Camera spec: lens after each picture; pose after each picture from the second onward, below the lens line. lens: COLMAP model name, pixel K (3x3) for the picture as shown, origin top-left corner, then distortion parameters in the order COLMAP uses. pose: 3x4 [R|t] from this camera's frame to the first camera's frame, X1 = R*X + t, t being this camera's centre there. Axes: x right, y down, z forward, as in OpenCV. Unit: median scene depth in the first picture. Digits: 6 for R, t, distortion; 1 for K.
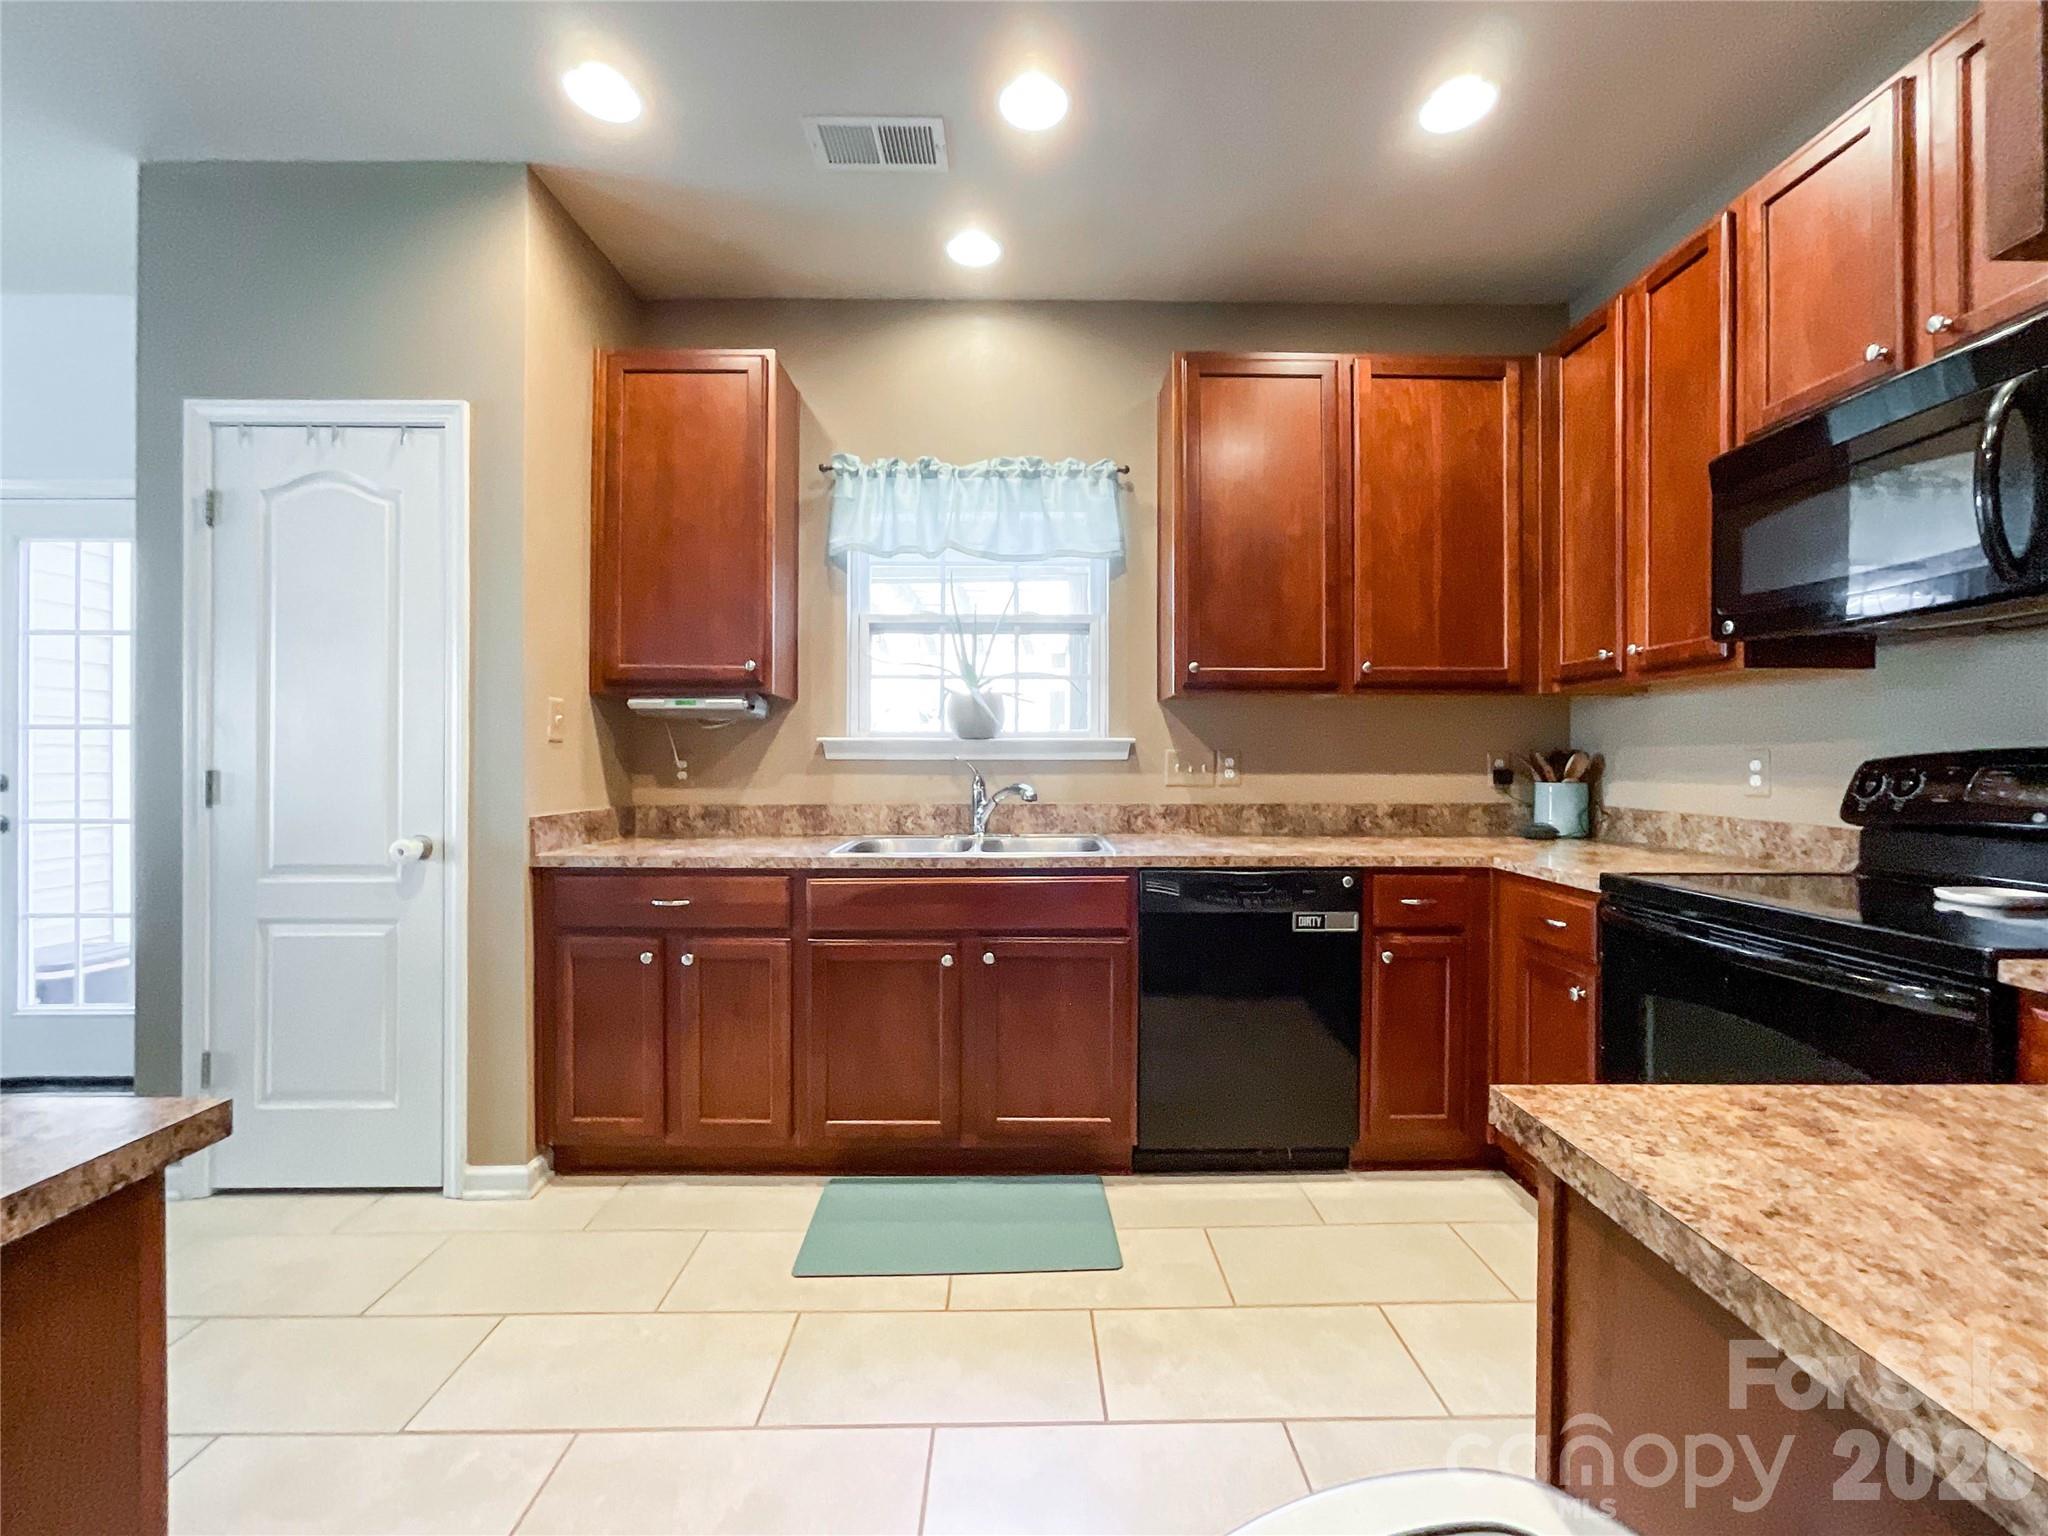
lens RADIAL K [[864.7, 0, 1038.3], [0, 864.7, 758.8], [0, 0, 1]] dist [-0.020097, 0.009608]
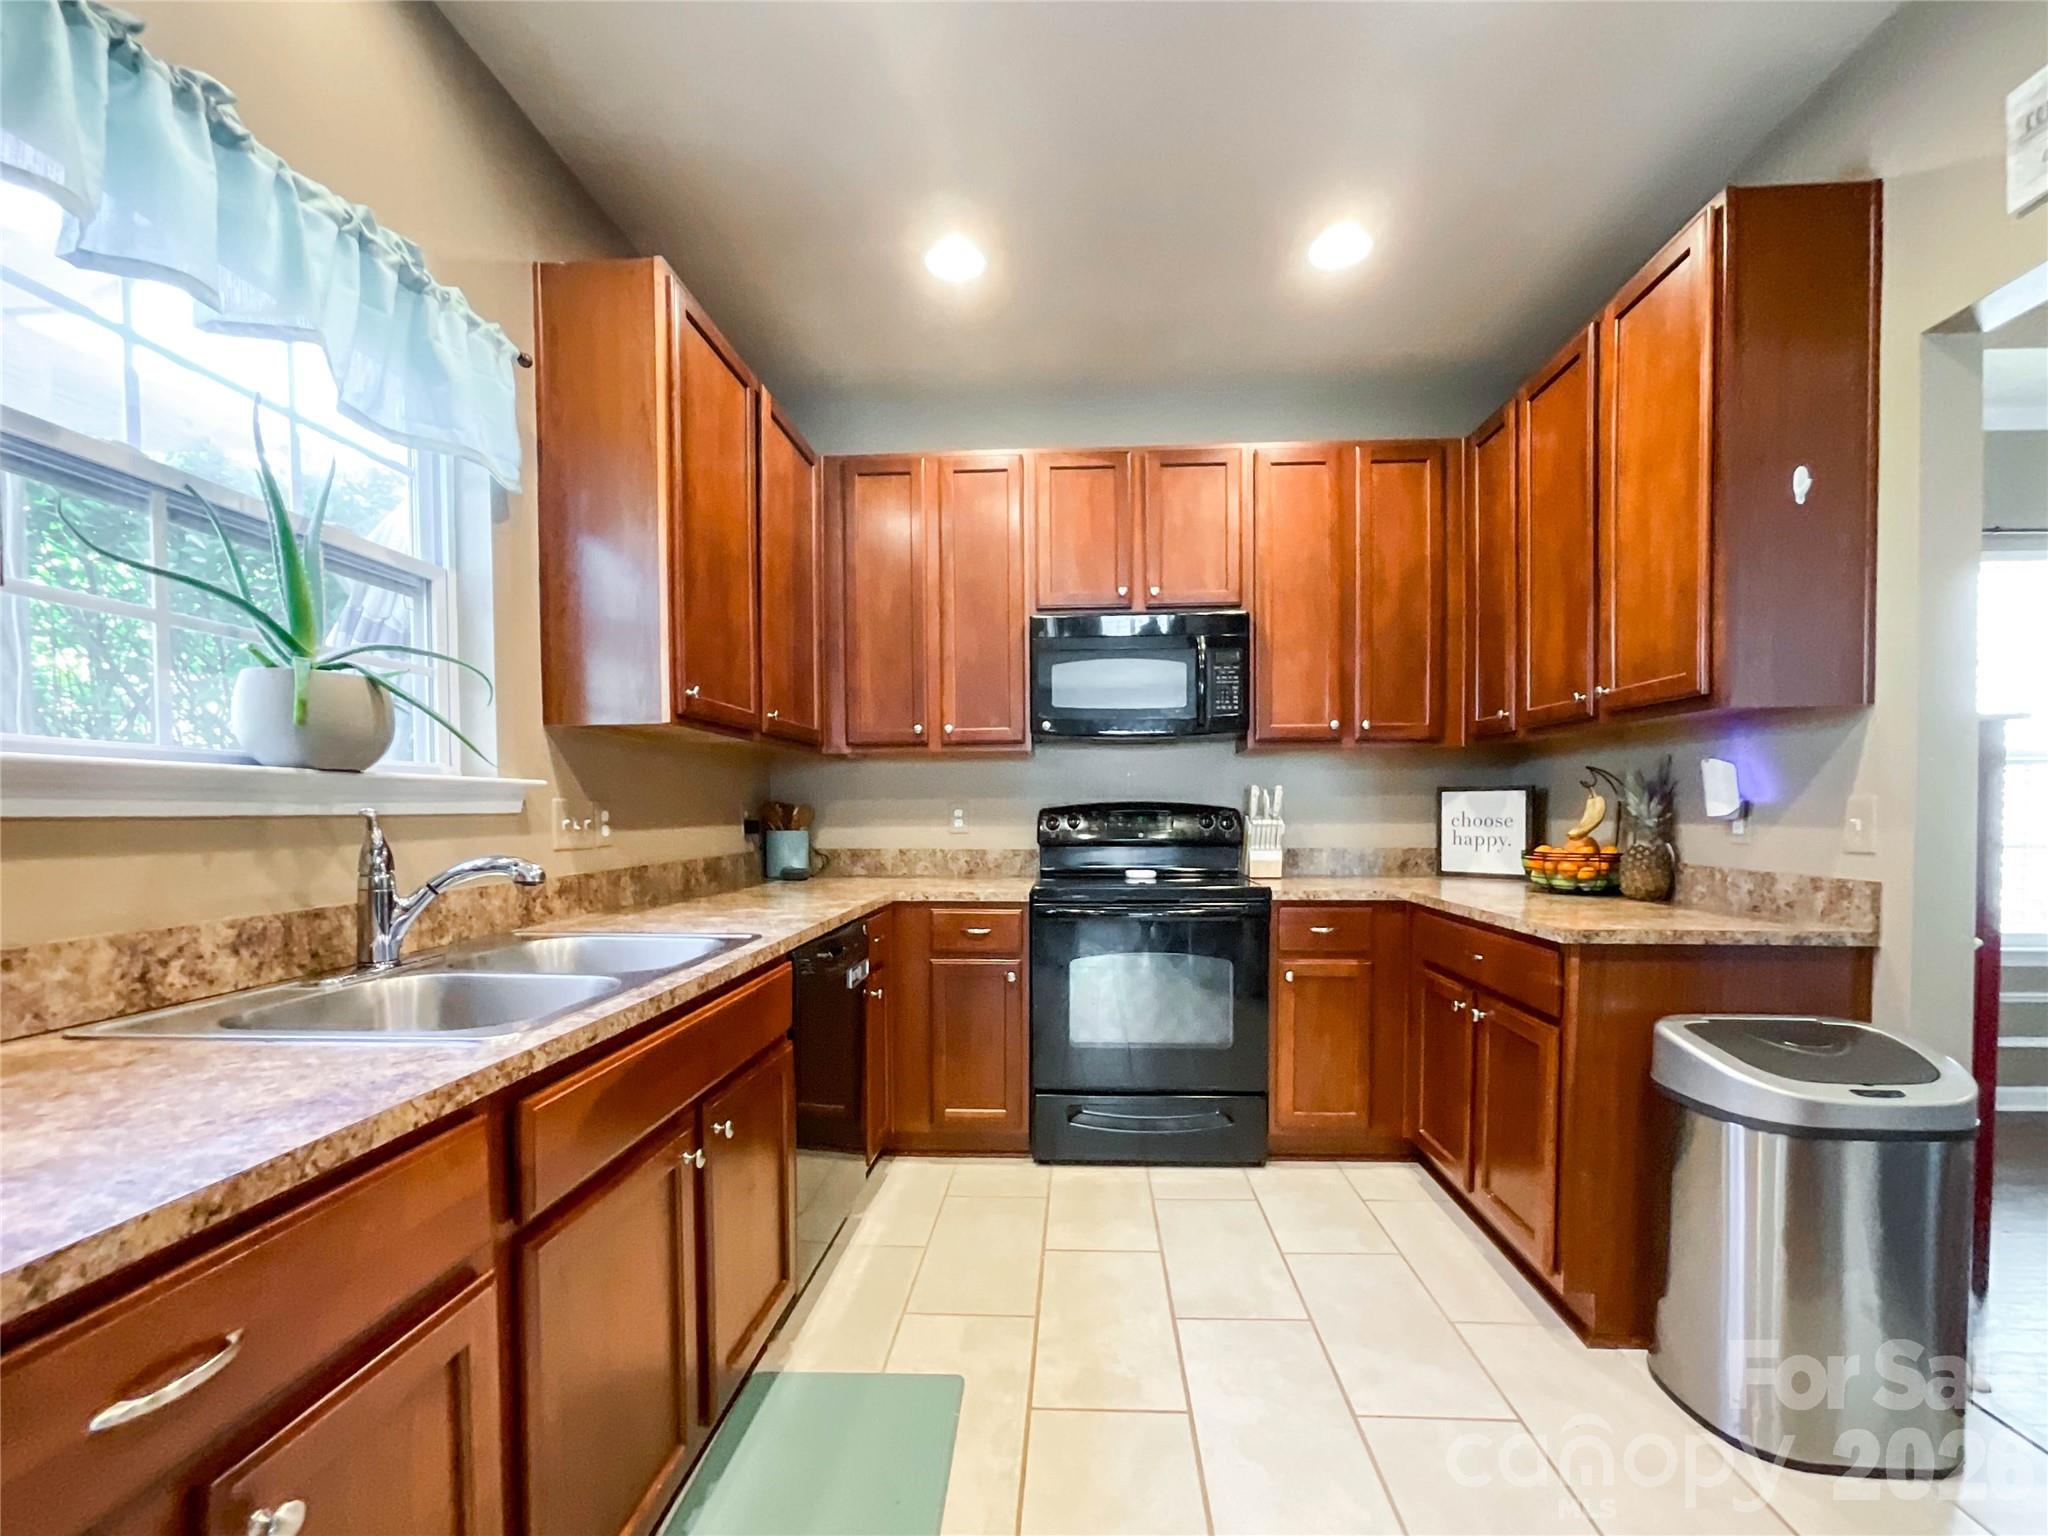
lens RADIAL K [[864.7, 0, 1062.2], [0, 864.7, 835.3], [0, 0, 1]] dist [-0.020097, 0.009608]
pose [[0.059689, -0.032537, 0.997687, -0.562686], [0.006652, 0.999459, 0.032197, -0.000633], [-0.998195, 0.004715, 0.059873, 0.612429]]
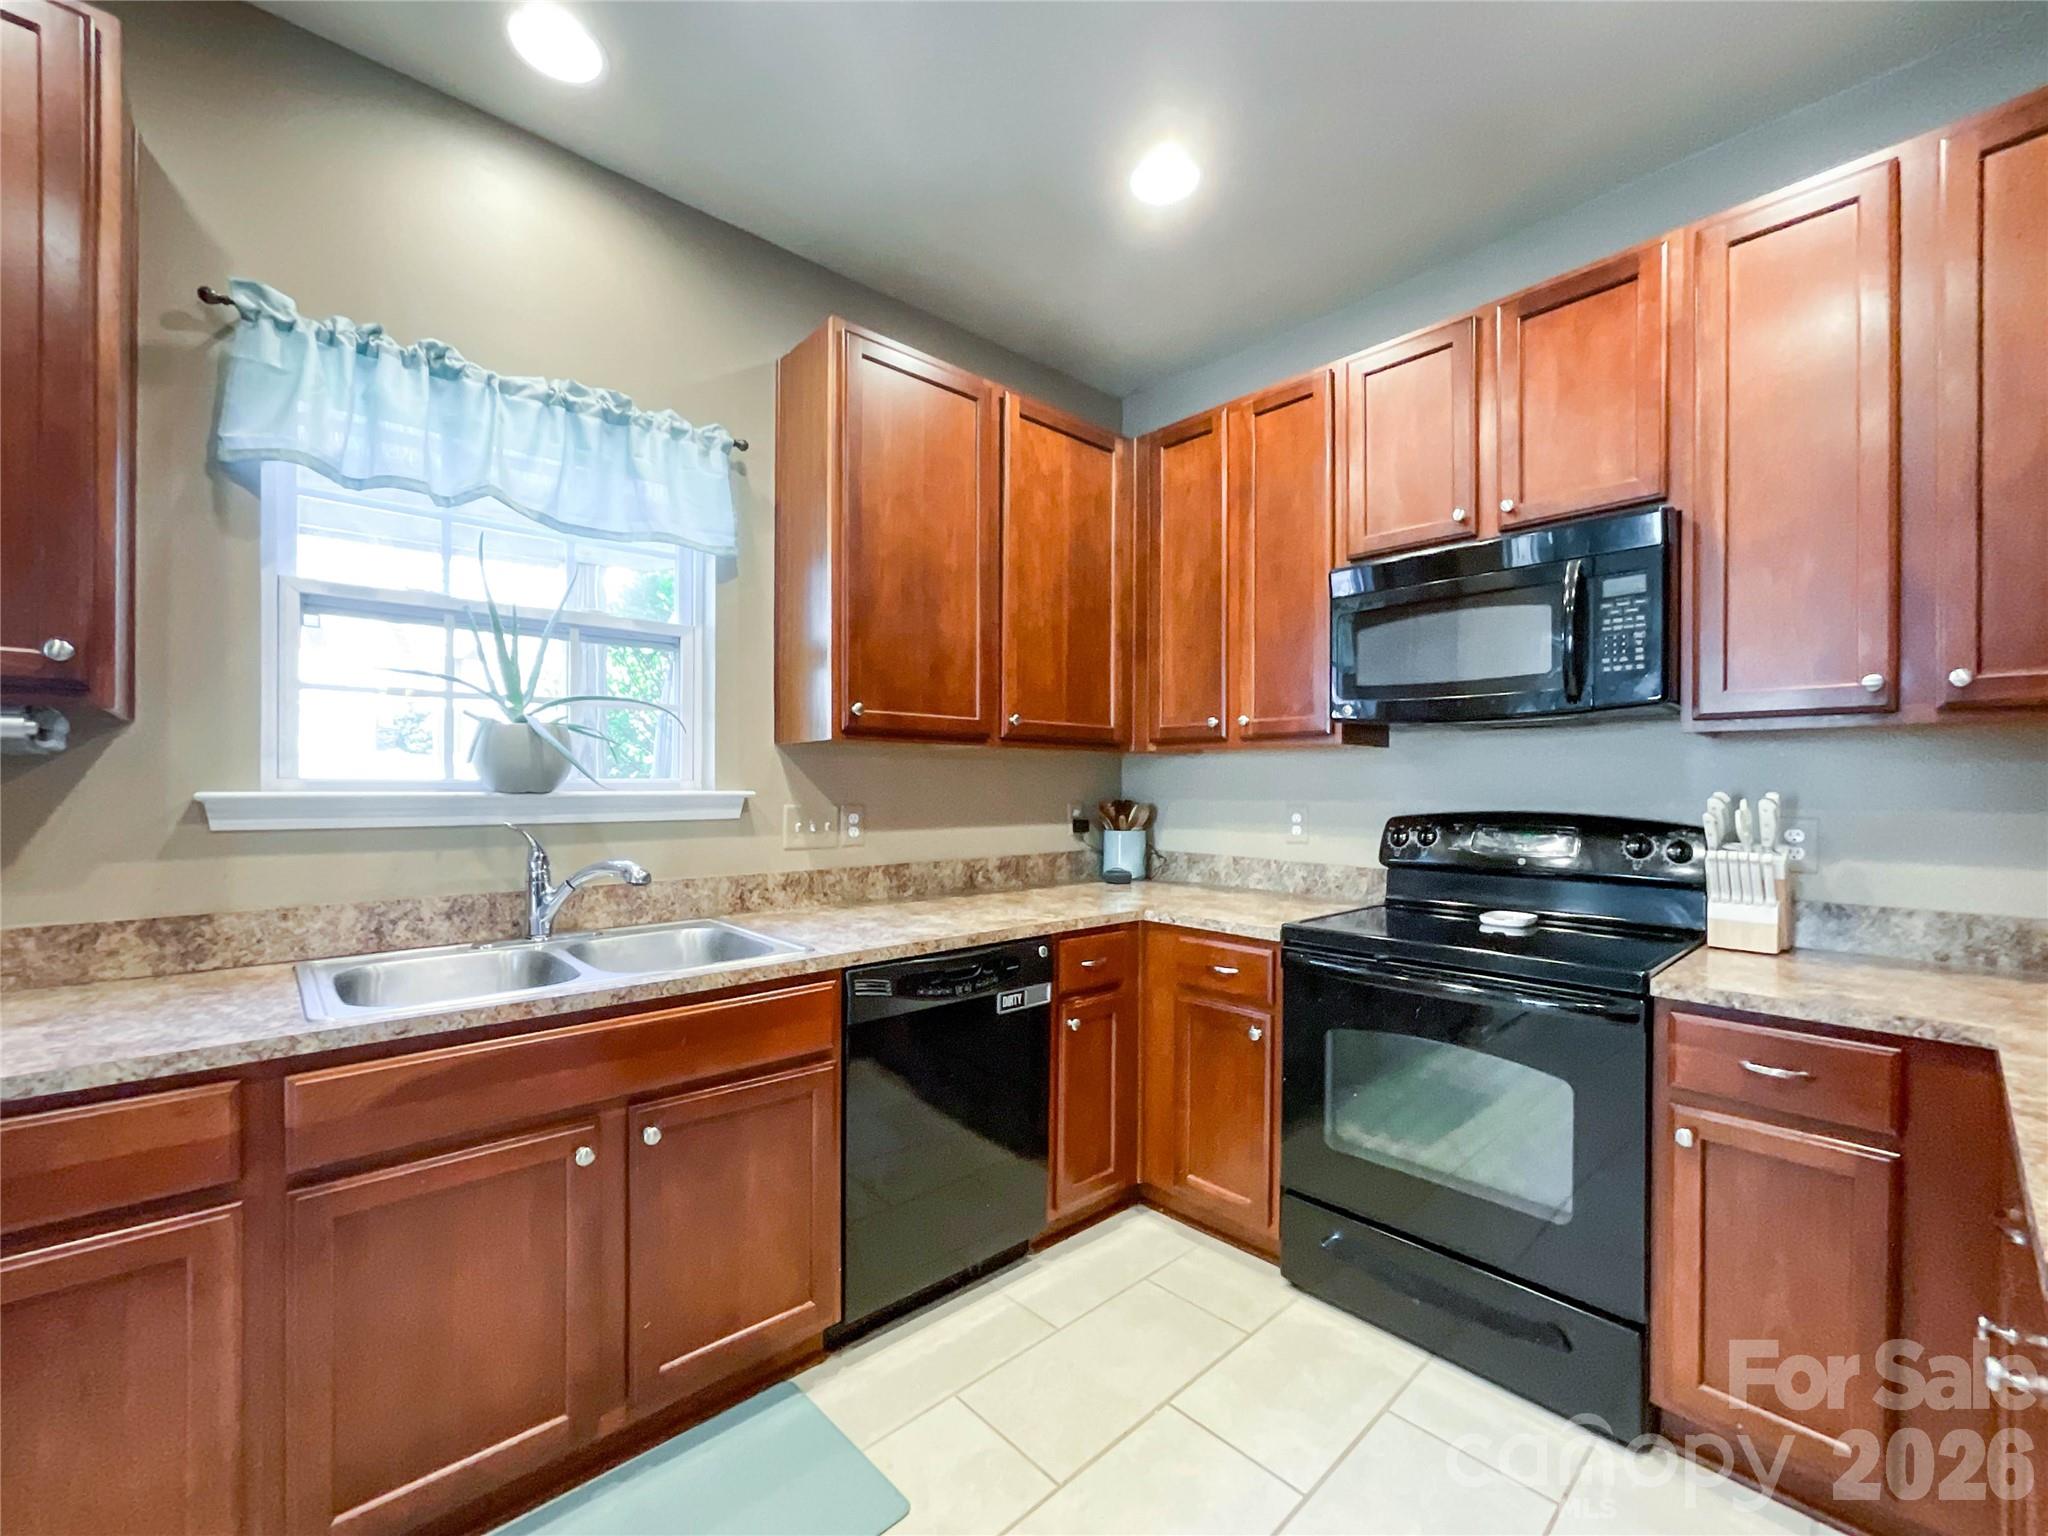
lens RADIAL K [[864.7, 0, 1037.7], [0, 864.7, 787.1], [0, 0, 1]] dist [-0.020097, 0.009608]
pose [[0.745316, -0.000039, 0.666711, -0.235869], [-0.003741, 0.999984, 0.004241, -0.034554], [-0.666701, -0.005654, 0.745304, 0.265784]]
